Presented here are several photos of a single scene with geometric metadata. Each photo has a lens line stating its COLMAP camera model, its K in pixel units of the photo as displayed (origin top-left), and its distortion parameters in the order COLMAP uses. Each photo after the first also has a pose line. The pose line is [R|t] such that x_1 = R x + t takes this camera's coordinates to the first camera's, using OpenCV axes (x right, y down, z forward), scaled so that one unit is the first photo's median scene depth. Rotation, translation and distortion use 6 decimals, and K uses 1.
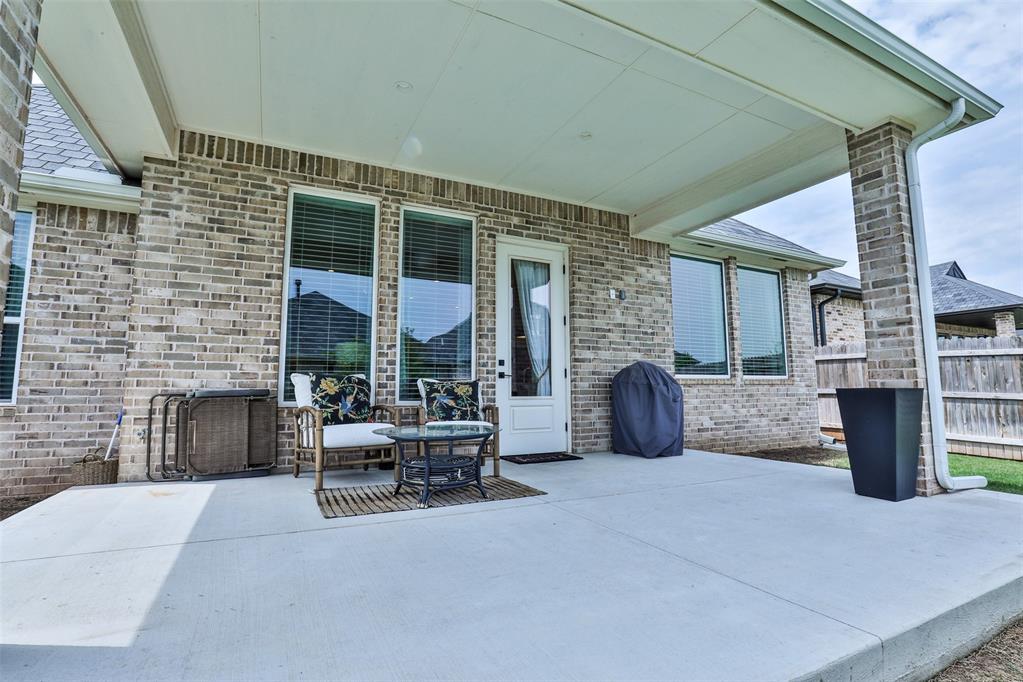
lens RADIAL K [[484.1, 0, 514.8], [0, 484.1, 338.3], [0, 0, 1]] dist [-0.064626, 0.024411]
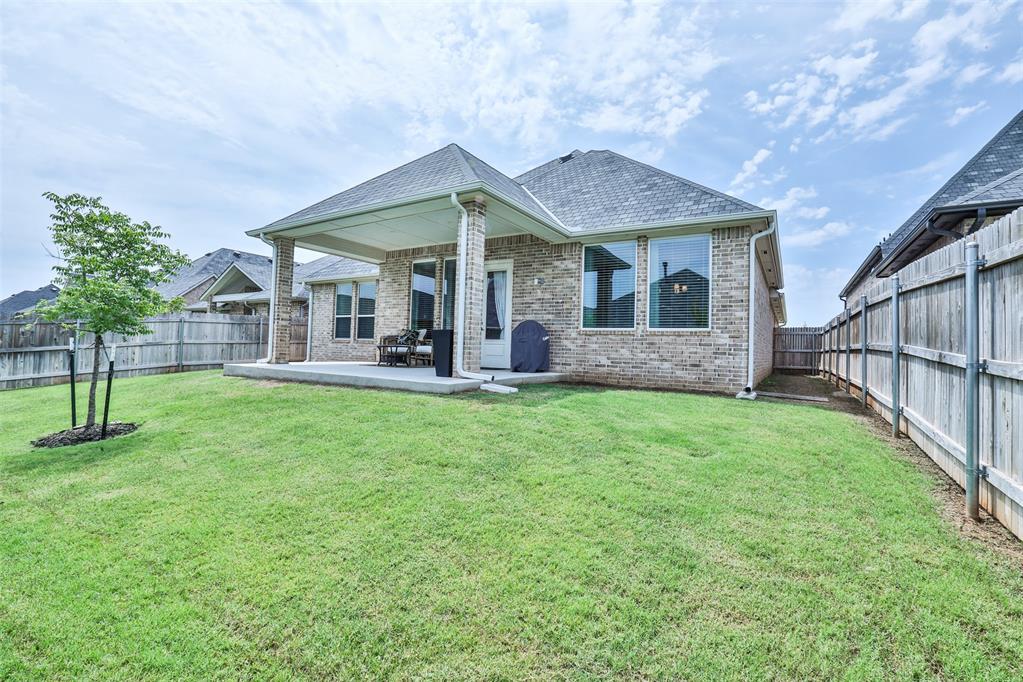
lens RADIAL K [[484.1, 0, 514.8], [0, 484.1, 338.3], [0, 0, 1]] dist [-0.064626, 0.024411]
pose [[0.516543, -0.002735, -0.856257, 1.646940], [0.058789, 0.997748, 0.032278, 0.050202], [0.854240, -0.067012, 0.515541, 0.031141]]
